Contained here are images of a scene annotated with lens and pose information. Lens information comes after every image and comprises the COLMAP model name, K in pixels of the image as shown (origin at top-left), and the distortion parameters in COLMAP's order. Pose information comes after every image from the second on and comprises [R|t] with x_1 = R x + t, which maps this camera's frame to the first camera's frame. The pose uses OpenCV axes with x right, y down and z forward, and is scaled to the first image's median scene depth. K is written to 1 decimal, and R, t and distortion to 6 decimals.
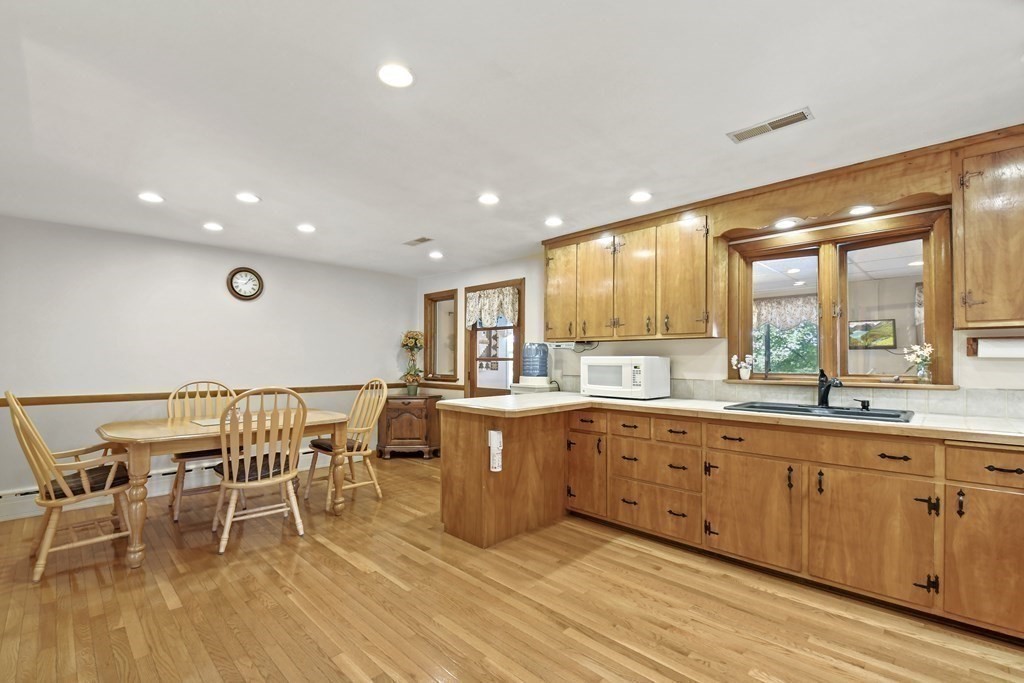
lens RADIAL K [[451.6, 0, 505.9], [0, 451.6, 355.1], [0, 0, 1]] dist [0.002125, -0.008500]
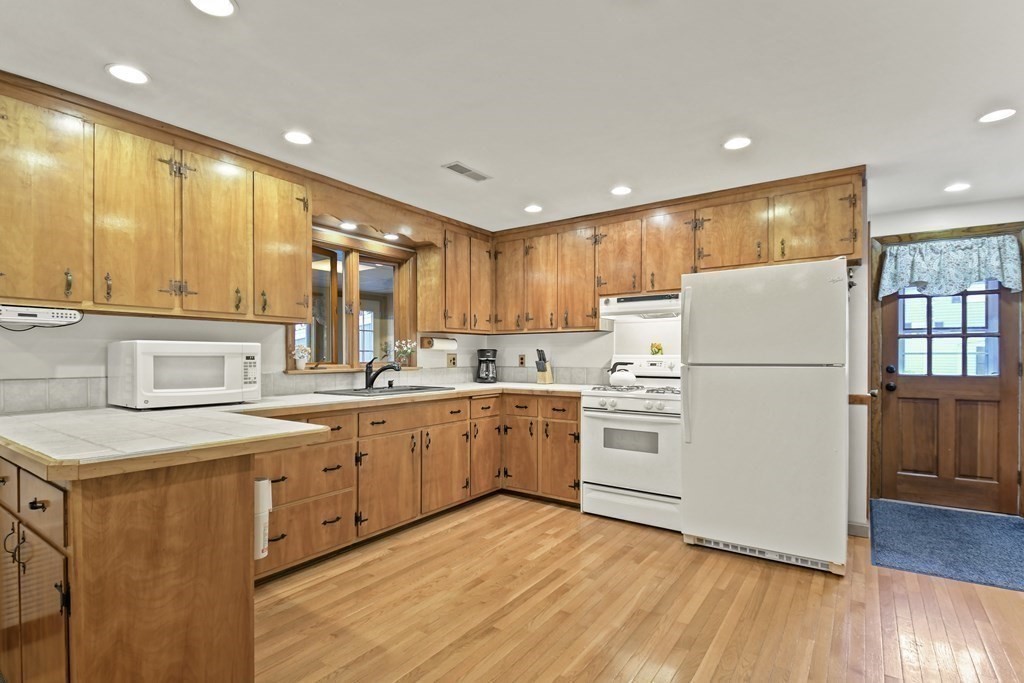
lens RADIAL K [[495.0, 0, 506.2], [0, 495.0, 361.7], [0, 0, 1]] dist [0.023806, -0.000351]
pose [[-0.162780, -0.012897, 0.986578, -0.663440], [-0.010226, 0.999883, 0.011384, 0.022852], [-0.986609, -0.008236, -0.162893, 0.847077]]
